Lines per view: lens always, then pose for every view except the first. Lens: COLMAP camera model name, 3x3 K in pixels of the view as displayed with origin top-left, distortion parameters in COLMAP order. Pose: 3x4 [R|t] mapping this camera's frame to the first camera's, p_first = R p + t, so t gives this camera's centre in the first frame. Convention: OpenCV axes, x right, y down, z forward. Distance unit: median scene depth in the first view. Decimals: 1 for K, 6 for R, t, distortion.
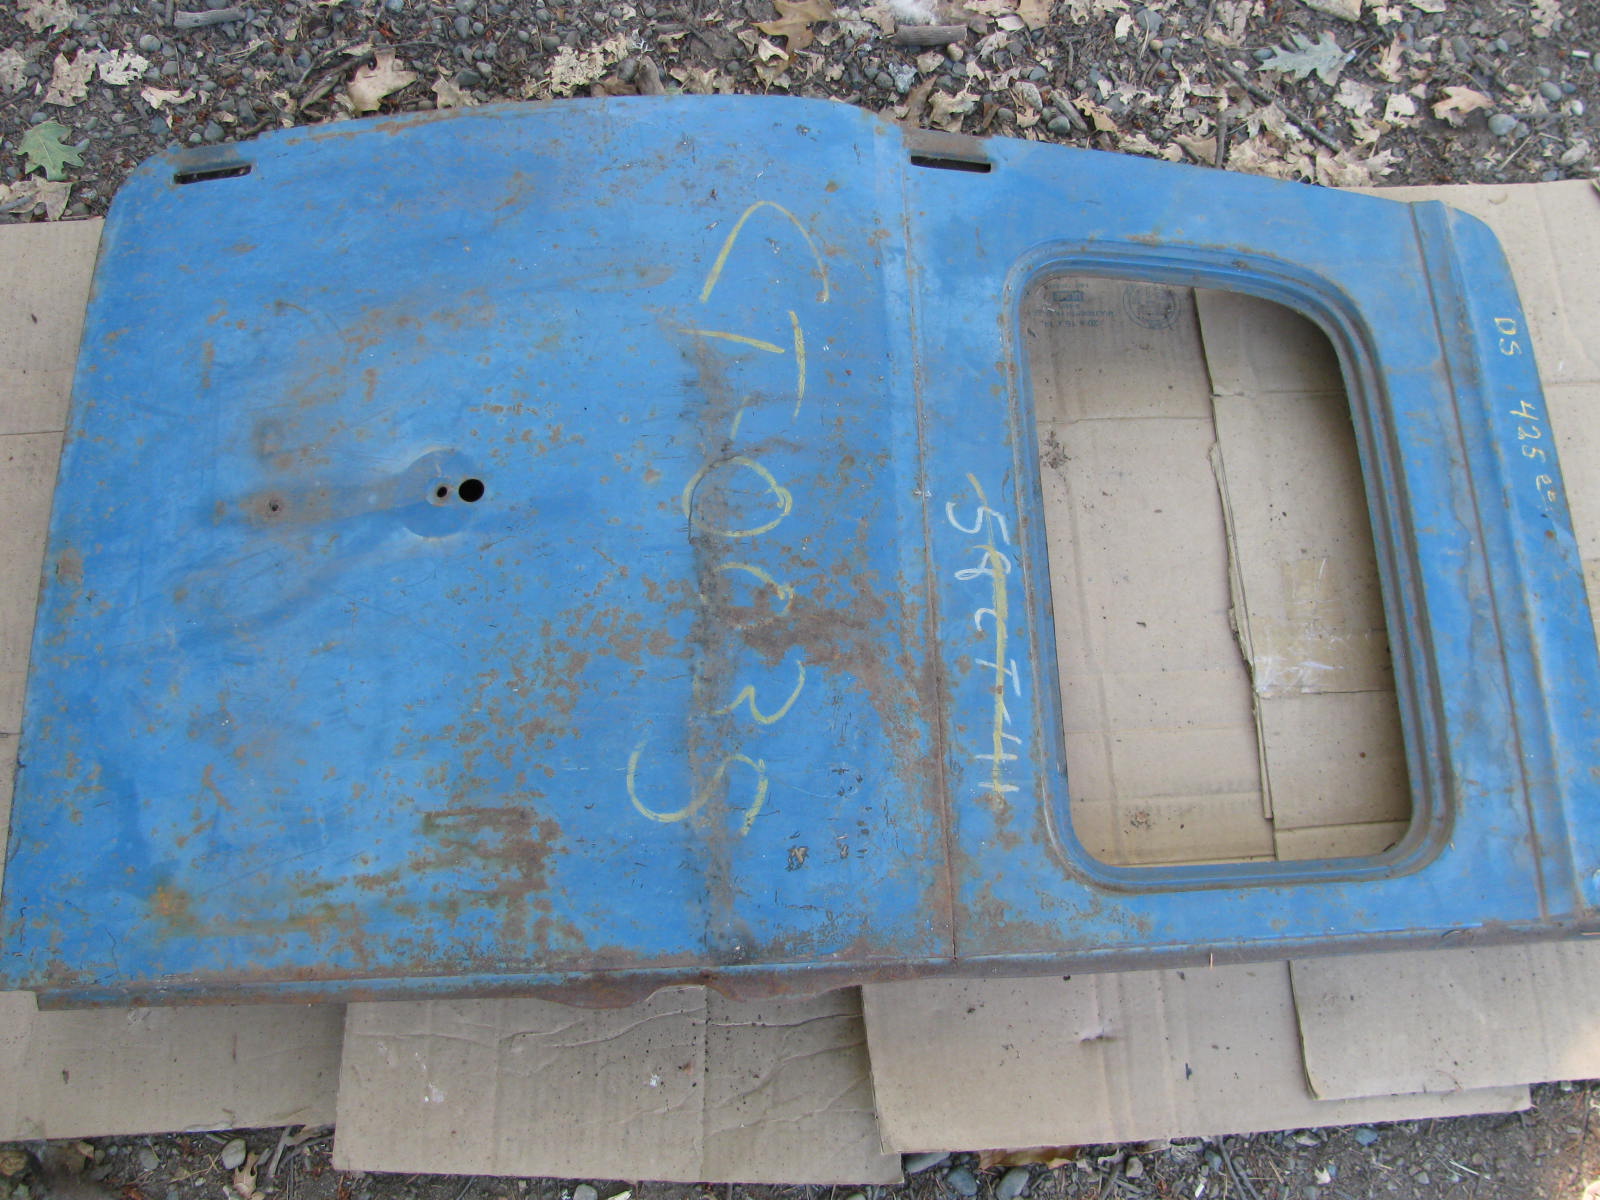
lens RADIAL K [[1592.2, 0, 815.5], [0, 1592.2, 579.0], [0, 0, 1]] dist [-0.197348, 0.221665]
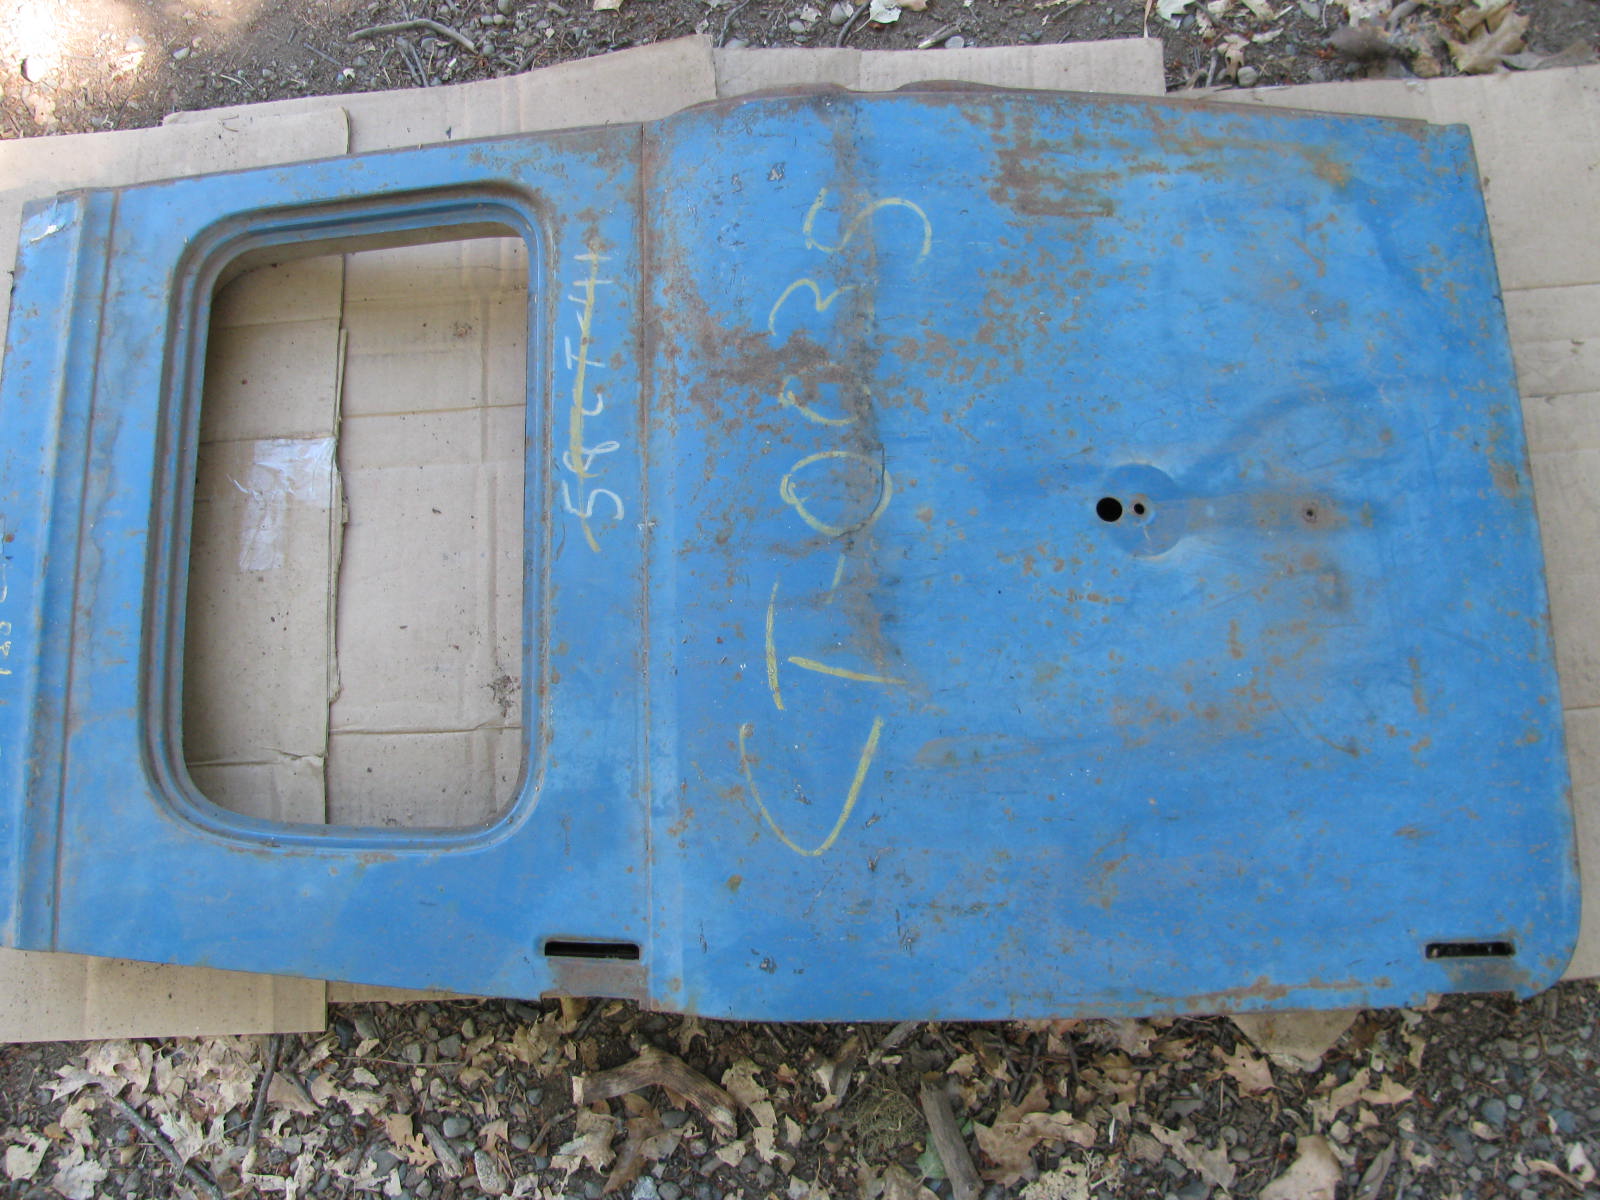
lens RADIAL K [[1592.2, 0, 815.5], [0, 1592.2, 579.0], [0, 0, 1]] dist [-0.197348, 0.221665]
pose [[-0.999903, -0.003787, -0.013435, -0.022420], [-0.004461, -0.825326, 0.564639, -0.615995], [-0.013226, 0.564644, 0.825229, 0.210072]]
